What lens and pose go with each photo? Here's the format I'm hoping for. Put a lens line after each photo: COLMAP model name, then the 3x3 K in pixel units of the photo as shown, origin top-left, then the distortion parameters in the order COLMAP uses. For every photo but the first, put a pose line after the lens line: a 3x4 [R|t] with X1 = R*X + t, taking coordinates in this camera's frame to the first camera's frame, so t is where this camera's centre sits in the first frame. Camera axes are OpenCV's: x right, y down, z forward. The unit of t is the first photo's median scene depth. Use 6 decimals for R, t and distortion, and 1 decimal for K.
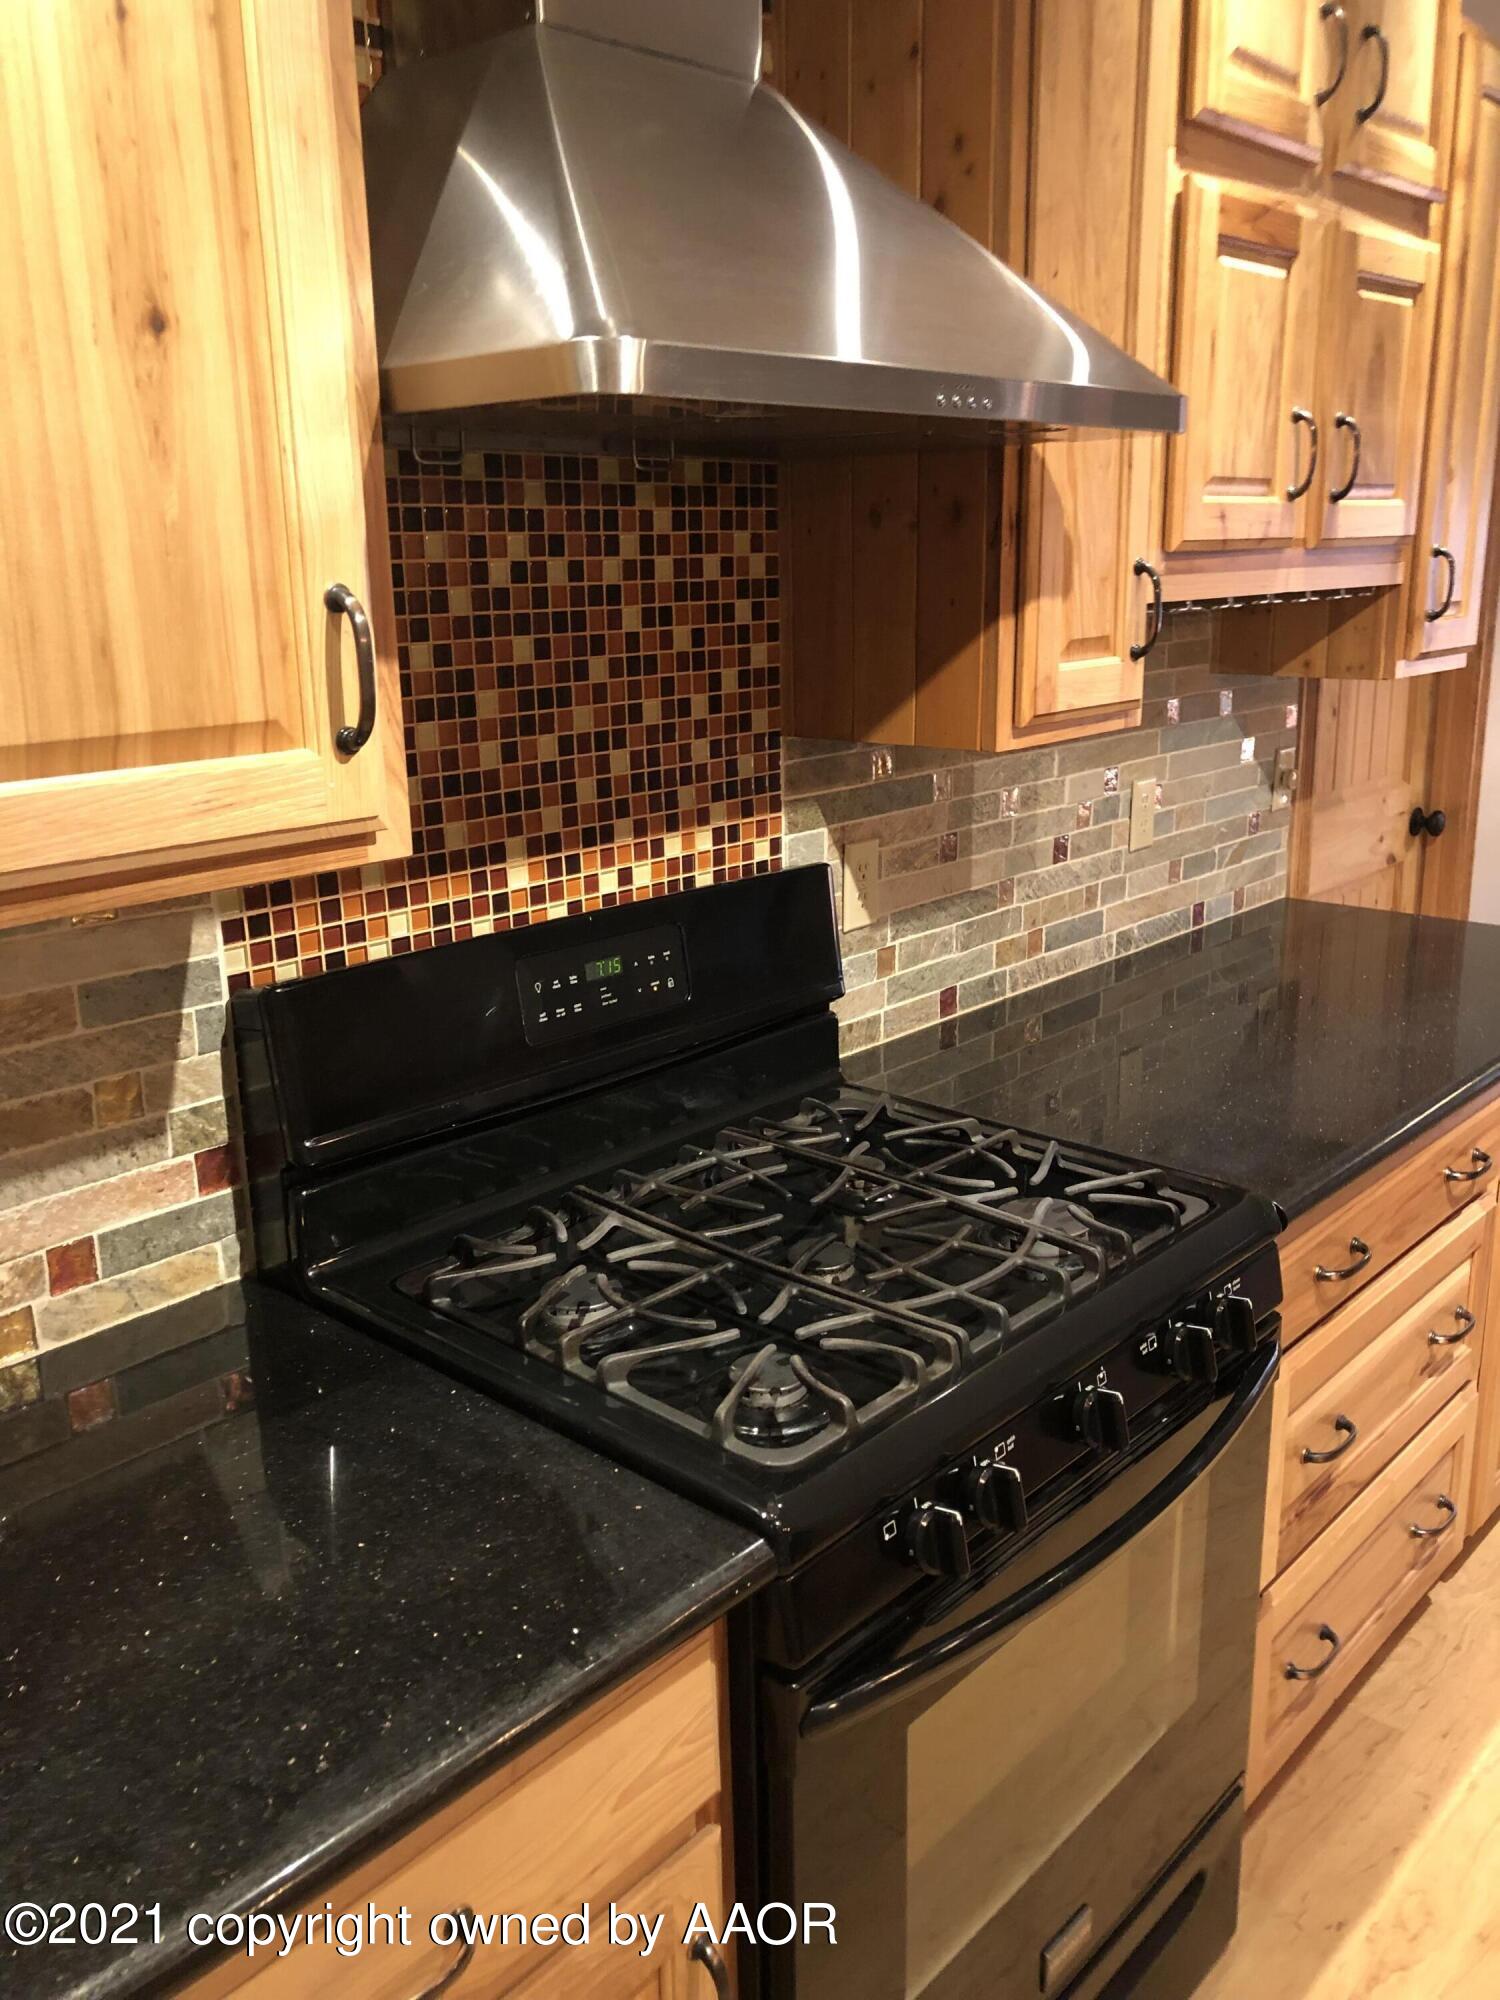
lens RADIAL K [[1610.2, 0, 753.7], [0, 1610.2, 980.6], [0, 0, 1]] dist [0.040559, -0.046041]
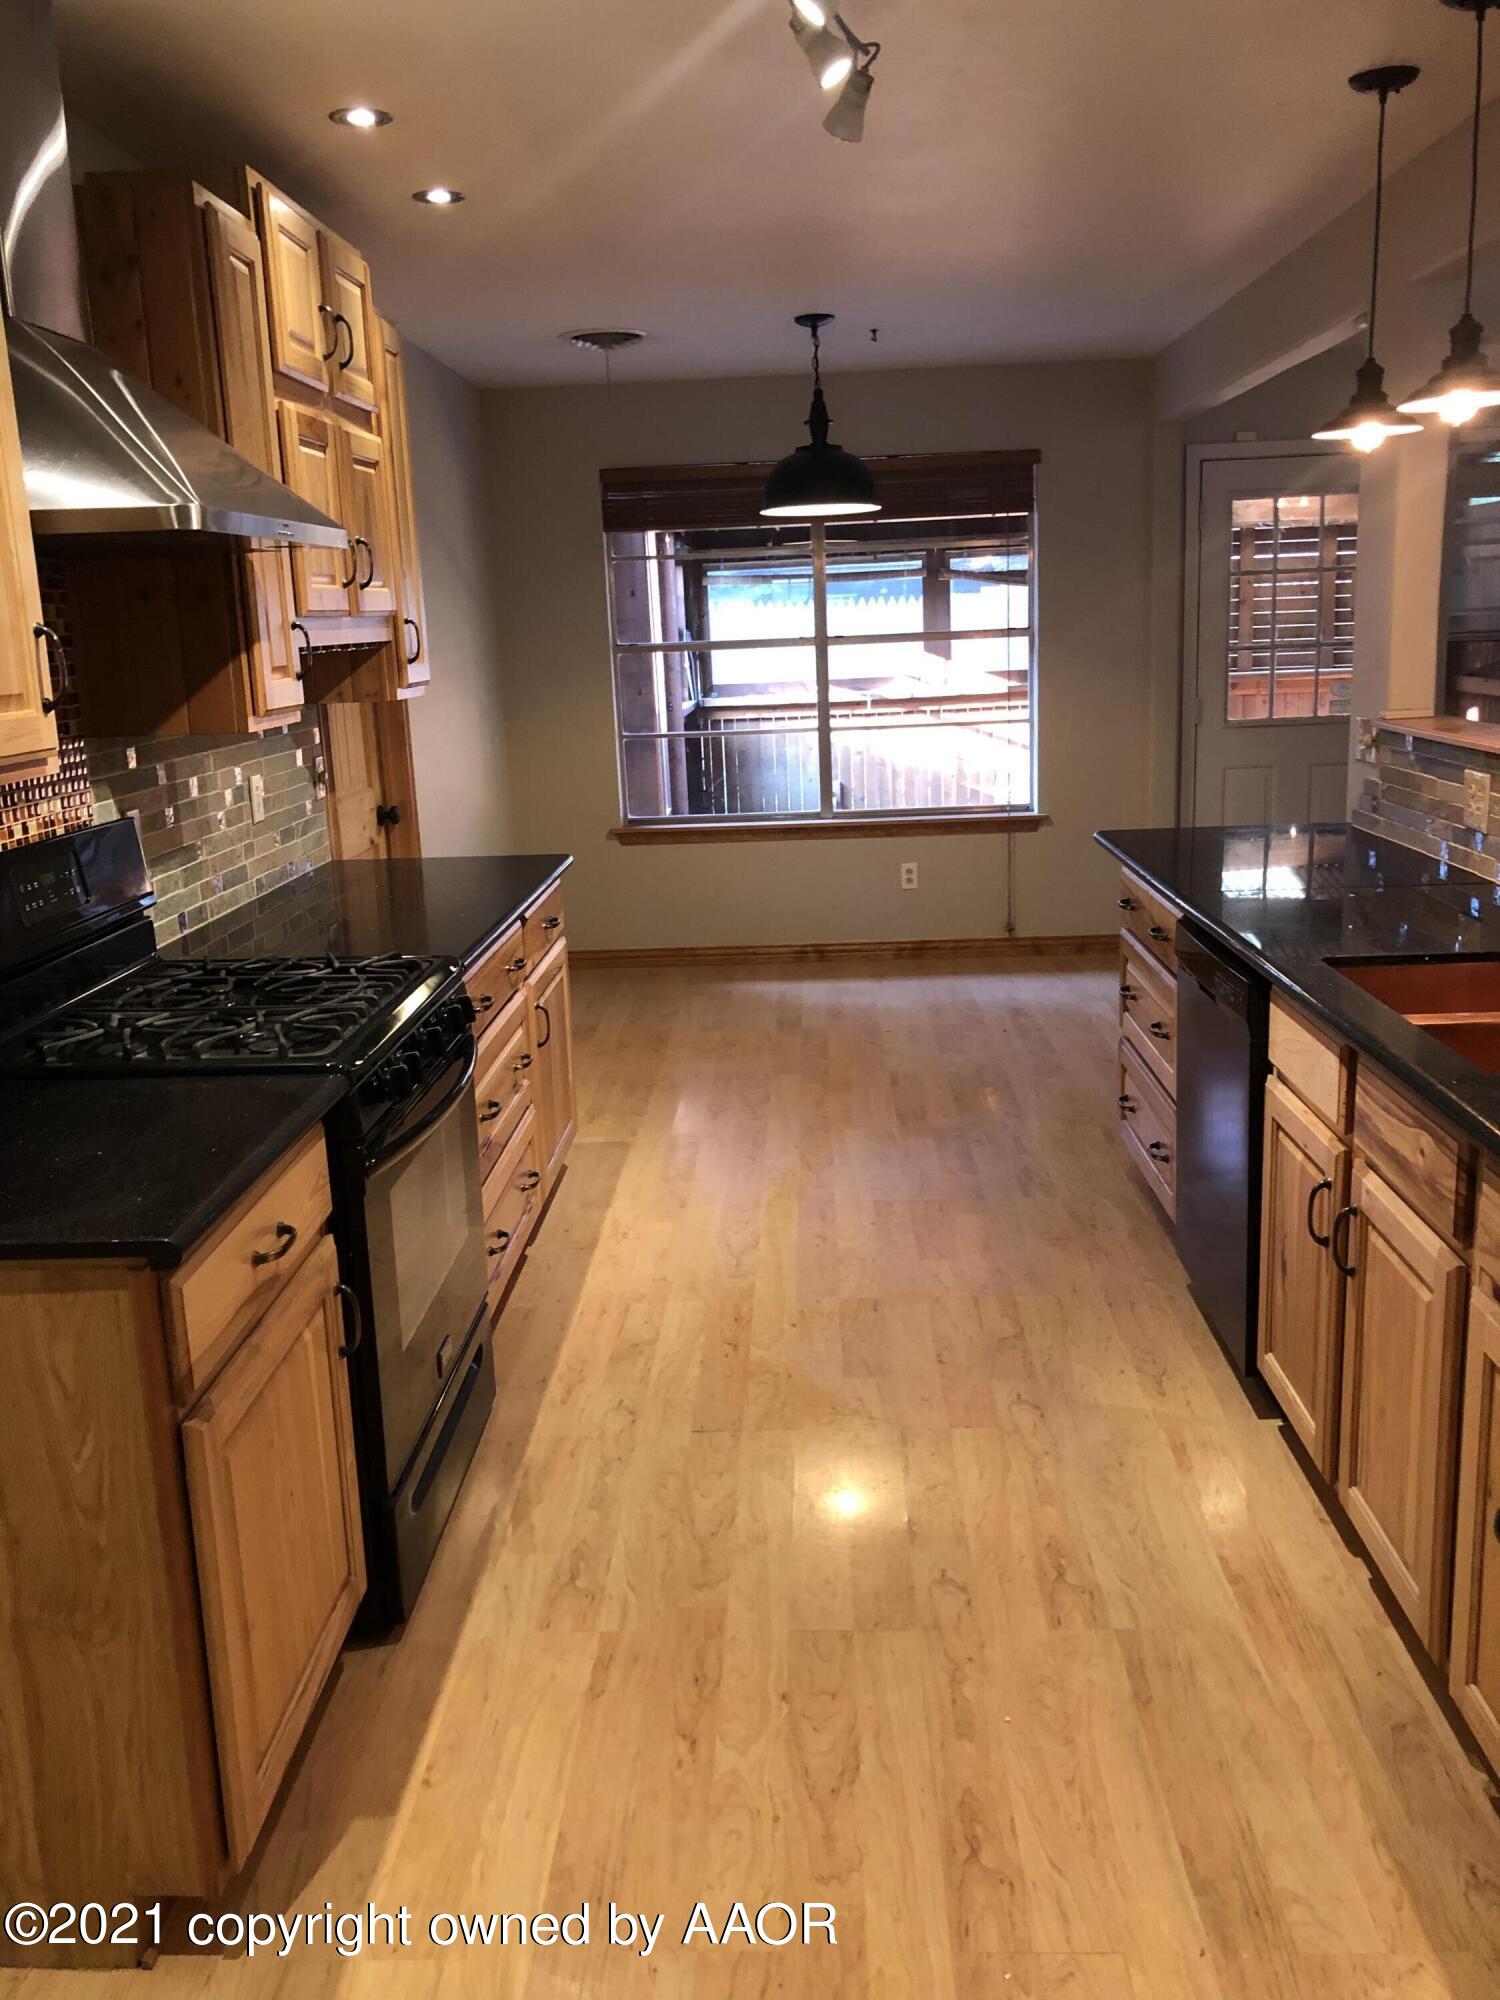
lens RADIAL K [[1610.2, 0, 757.2], [0, 1610.2, 976.2], [0, 0, 1]] dist [0.040559, -0.046041]
pose [[0.755758, -0.150894, 0.637229, -0.483196], [0.189134, 0.981917, 0.008201, 0.166334], [-0.626943, 0.114324, 0.770631, -0.515429]]
